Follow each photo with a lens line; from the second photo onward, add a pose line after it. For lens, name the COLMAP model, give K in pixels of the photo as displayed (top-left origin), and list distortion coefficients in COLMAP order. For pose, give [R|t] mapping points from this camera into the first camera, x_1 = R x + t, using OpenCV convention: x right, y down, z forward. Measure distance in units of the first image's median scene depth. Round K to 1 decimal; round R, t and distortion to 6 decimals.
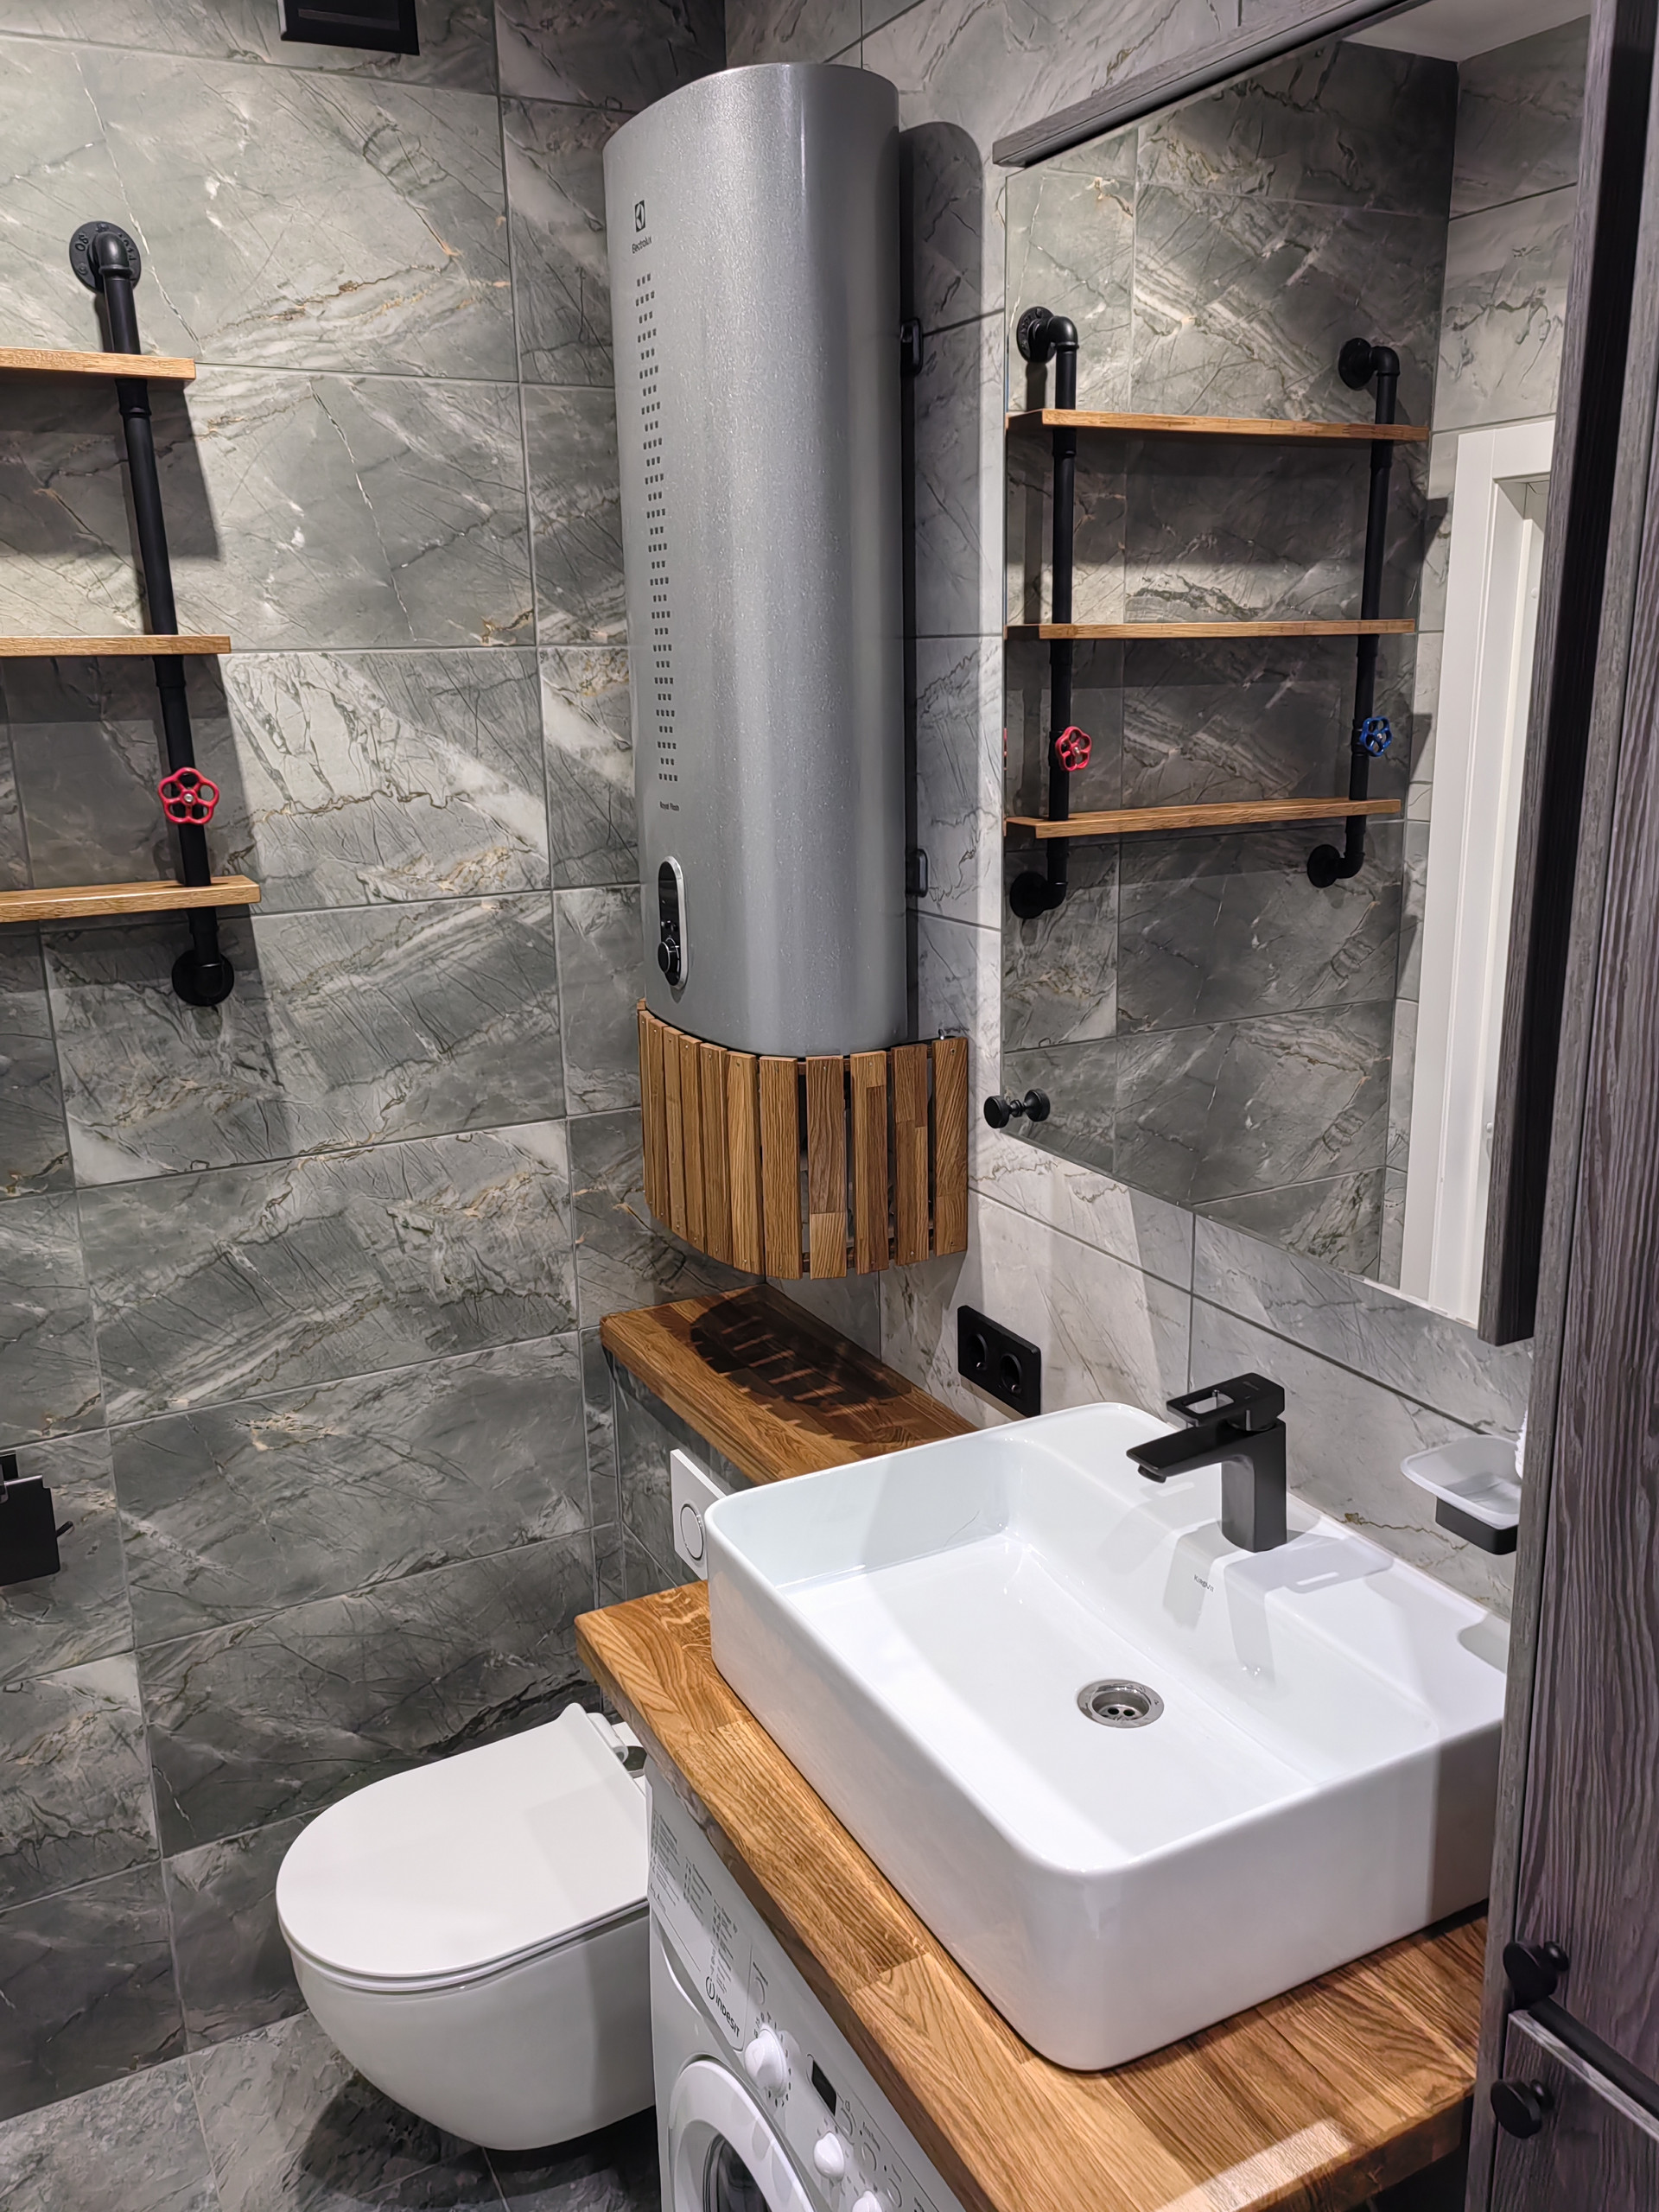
lens RADIAL K [[1730.9, 0, 833.8], [0, 1730.9, 1103.0], [0, 0, 1]] dist [0.031711, -0.000609]
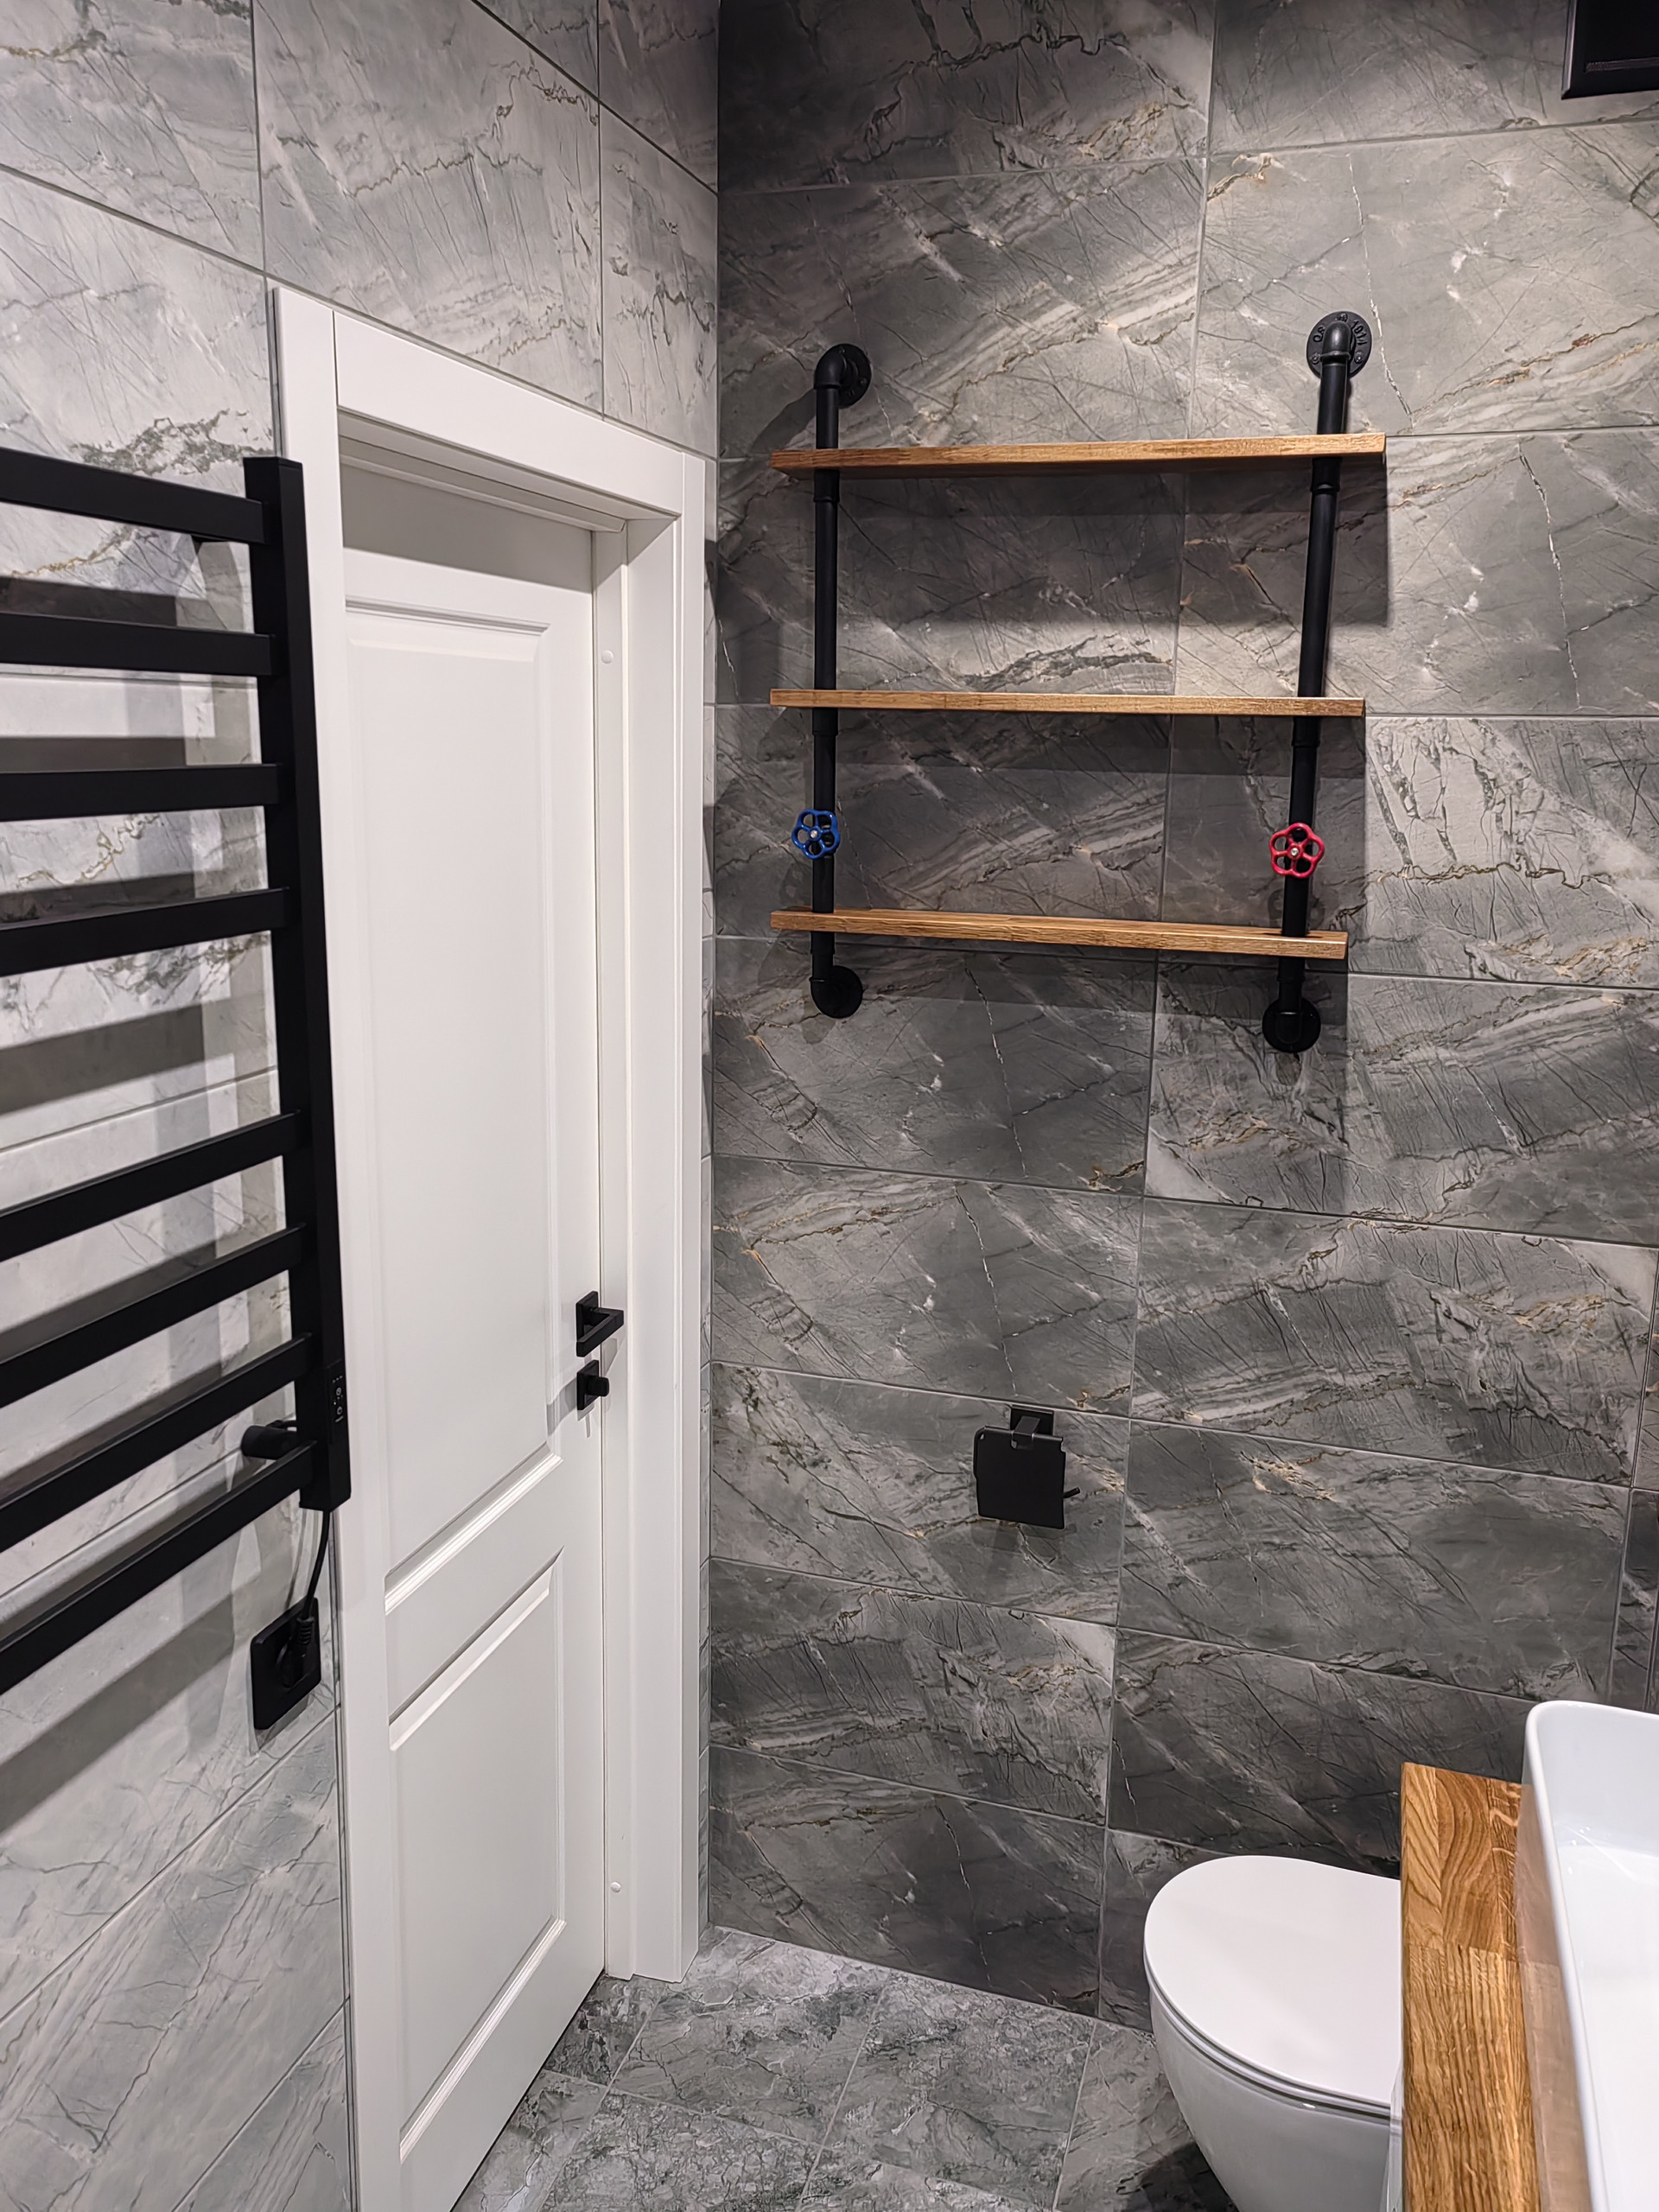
lens RADIAL K [[1730.9, 0, 823.9], [0, 1730.9, 1100.2], [0, 0, 1]] dist [0.031711, -0.000609]
pose [[0.695054, 0.186116, -0.694450, 0.168979], [-0.212568, 0.975927, 0.048800, -0.019718], [0.686815, 0.113700, 0.717884, 0.071610]]
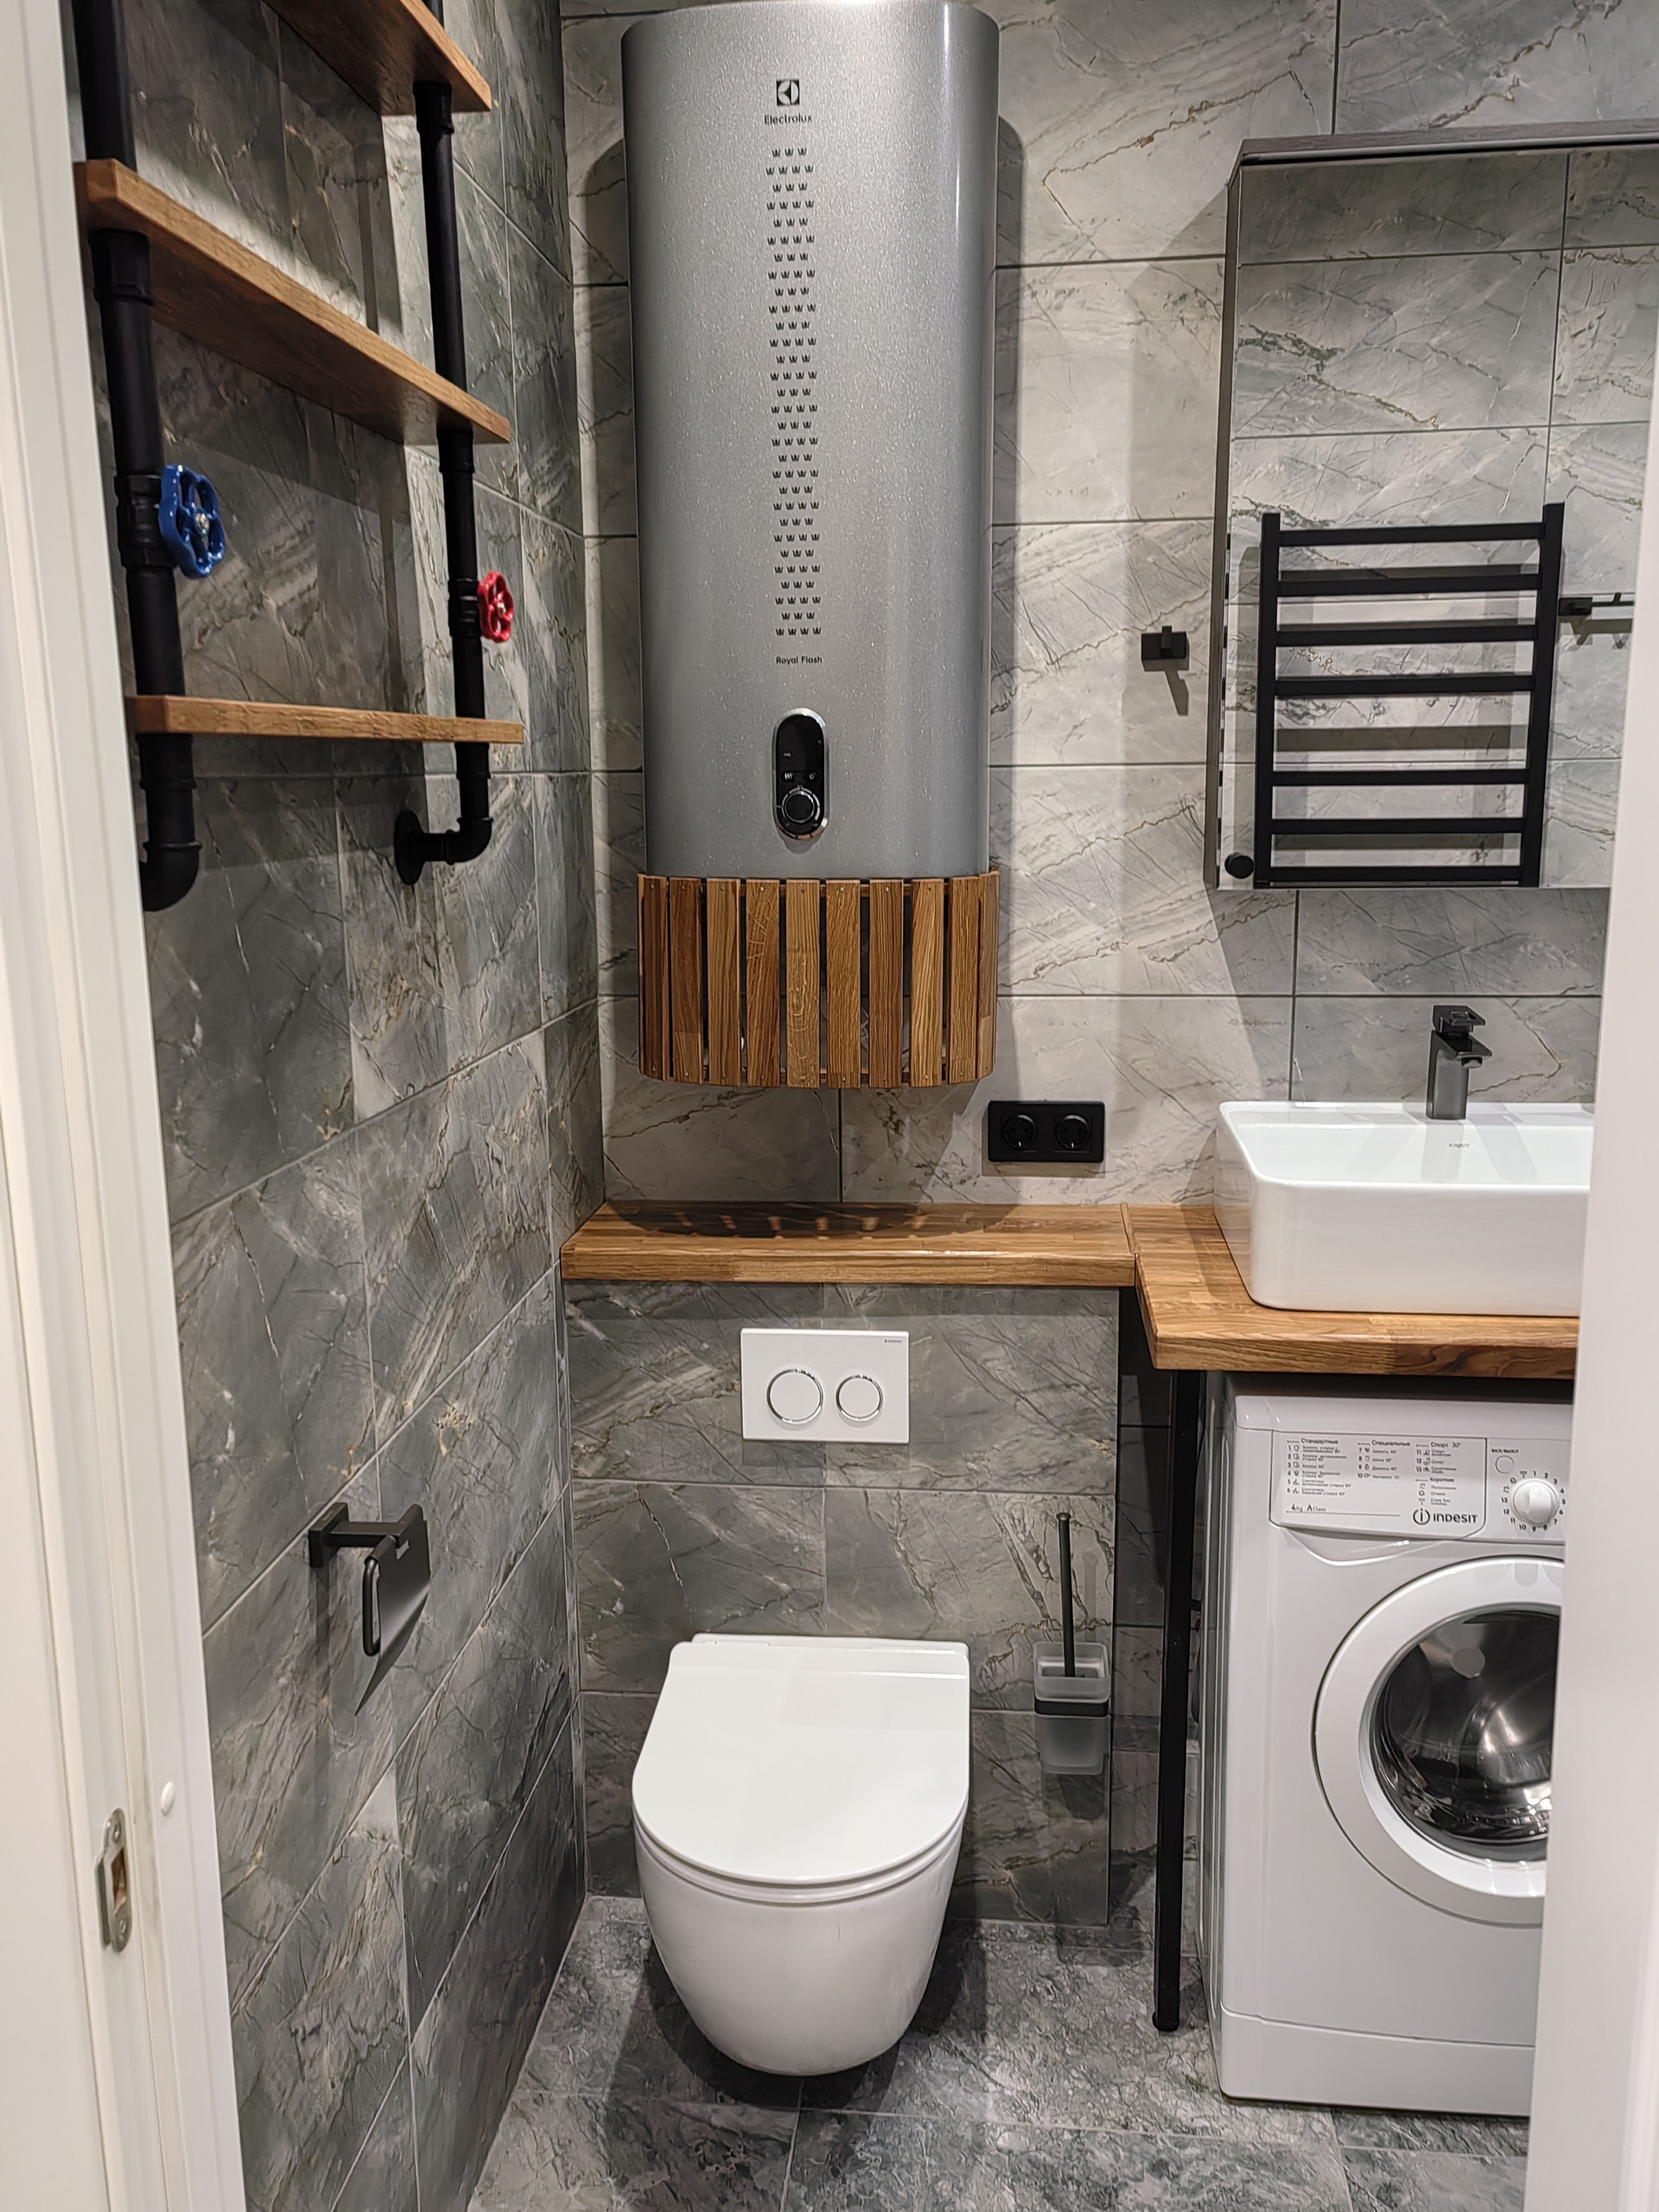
lens RADIAL K [[1730.9, 0, 824.5], [0, 1730.9, 1112.8], [0, 0, 1]] dist [0.031711, -0.000609]
pose [[0.562565, -0.147724, 0.813449, -0.920187], [0.209778, 0.977213, 0.032385, 0.061059], [-0.799696, 0.152425, 0.580735, 0.397744]]
